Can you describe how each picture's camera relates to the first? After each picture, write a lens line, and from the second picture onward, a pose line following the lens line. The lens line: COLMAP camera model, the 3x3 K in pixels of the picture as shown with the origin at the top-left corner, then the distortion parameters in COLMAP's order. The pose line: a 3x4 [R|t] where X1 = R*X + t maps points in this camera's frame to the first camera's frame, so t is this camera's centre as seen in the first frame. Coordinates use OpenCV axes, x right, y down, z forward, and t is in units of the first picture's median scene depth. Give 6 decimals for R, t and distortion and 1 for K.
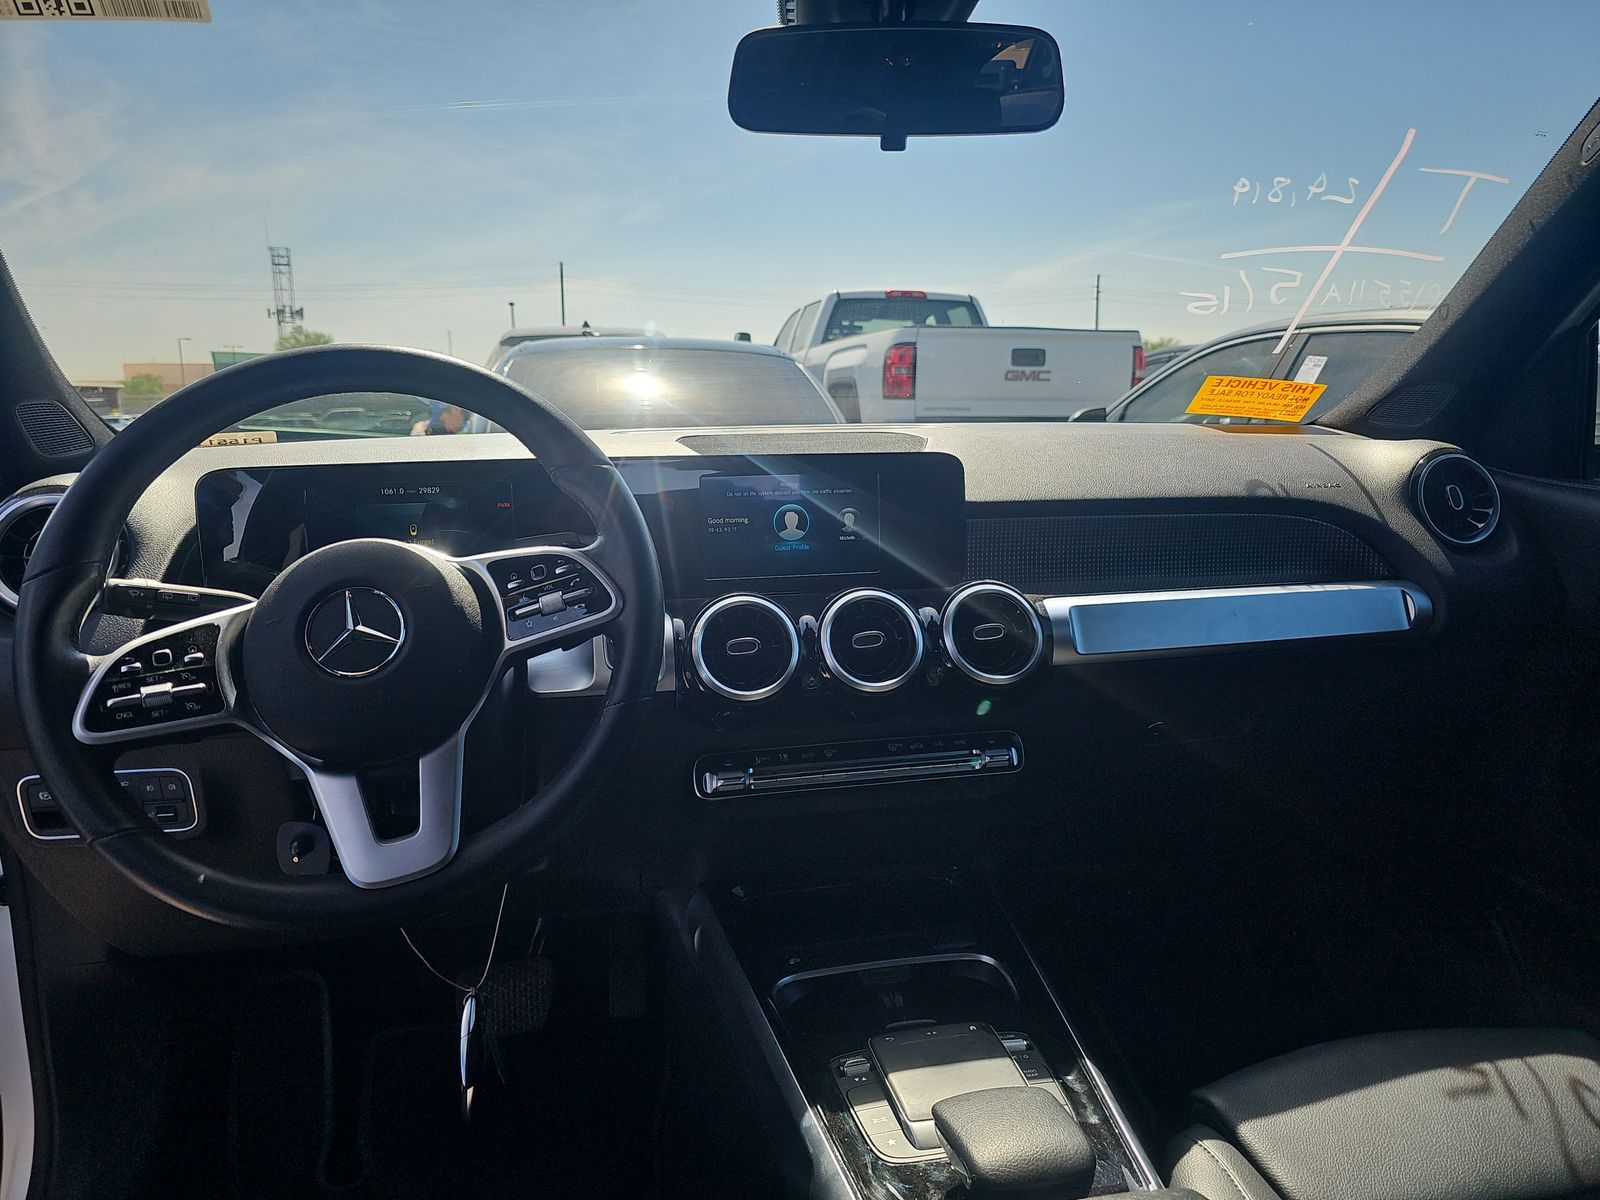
lens RADIAL K [[1067.4, 0, 806.5], [0, 1067.4, 588.4], [0, 0, 1]] dist [0.028848, 0.002213]
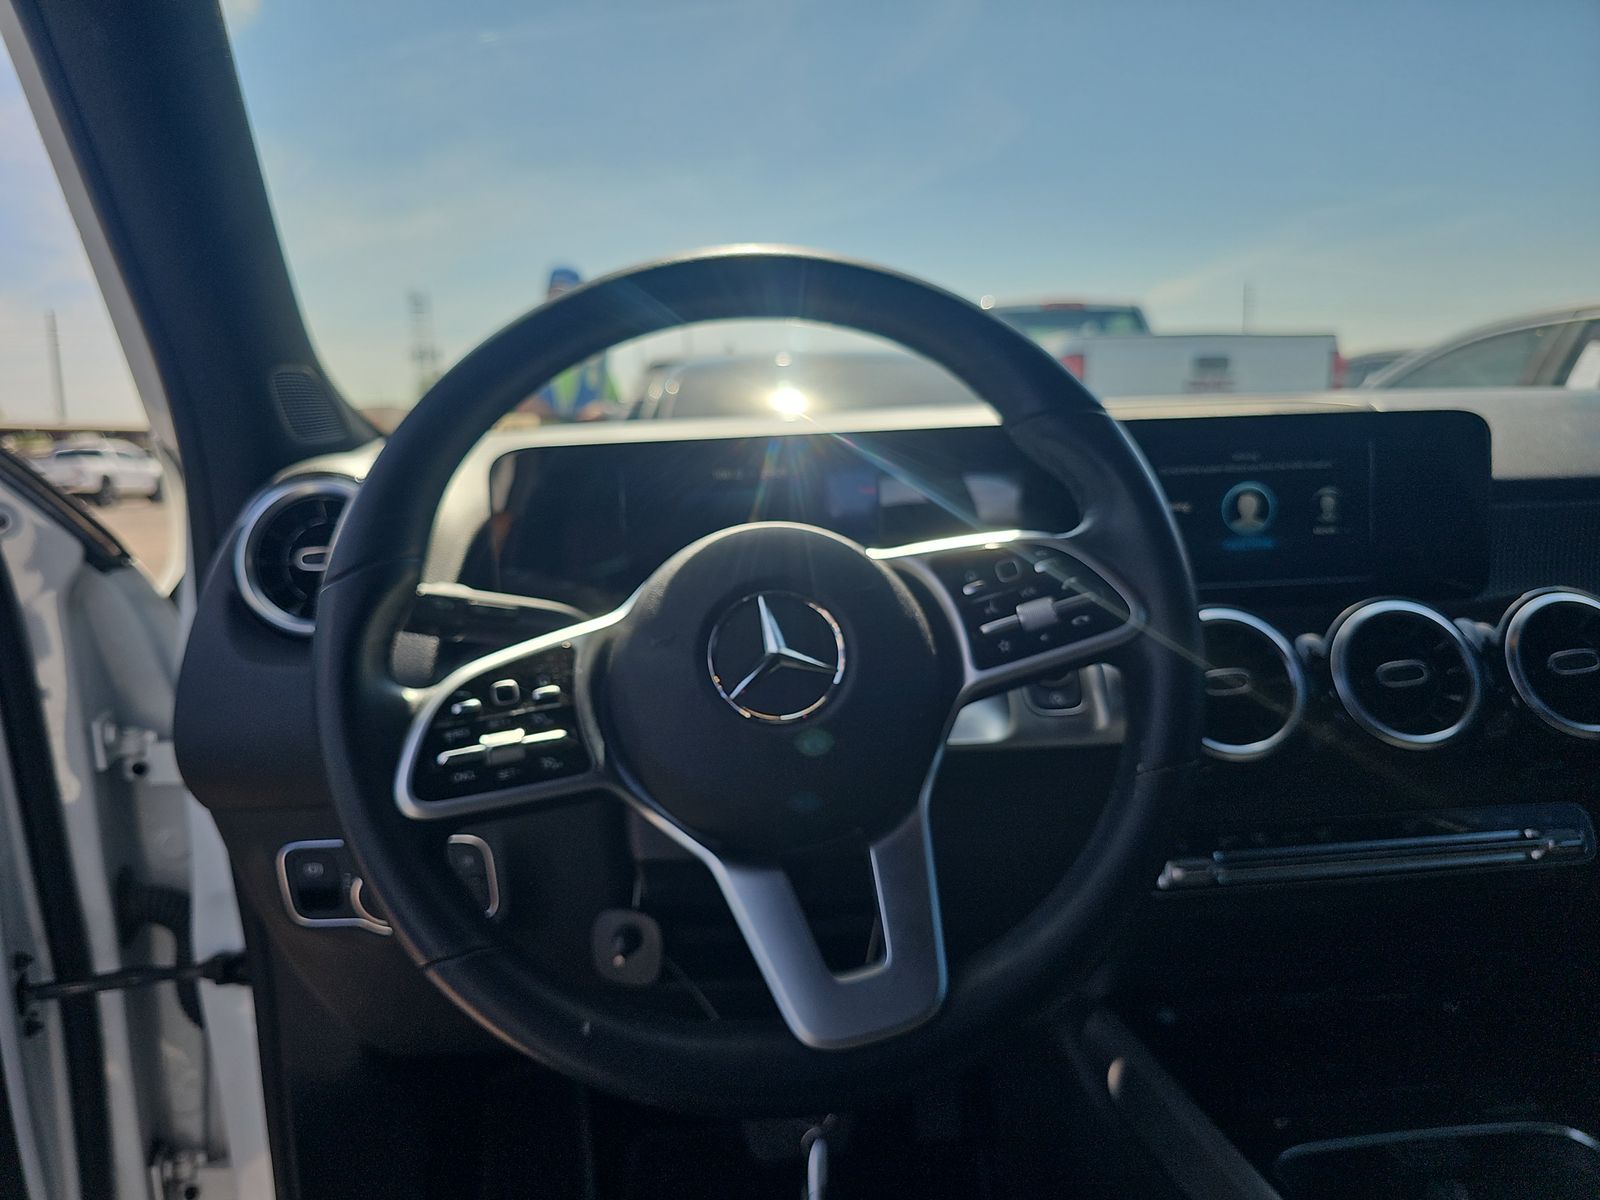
lens RADIAL K [[1067.4, 0, 793.5], [0, 1067.4, 614.8], [0, 0, 1]] dist [0.028848, 0.002213]
pose [[0.993547, -0.002227, -0.113398, -0.325703], [0.001653, 0.999985, -0.005158, 0.017486], [0.113407, 0.004937, 0.993536, 0.326832]]
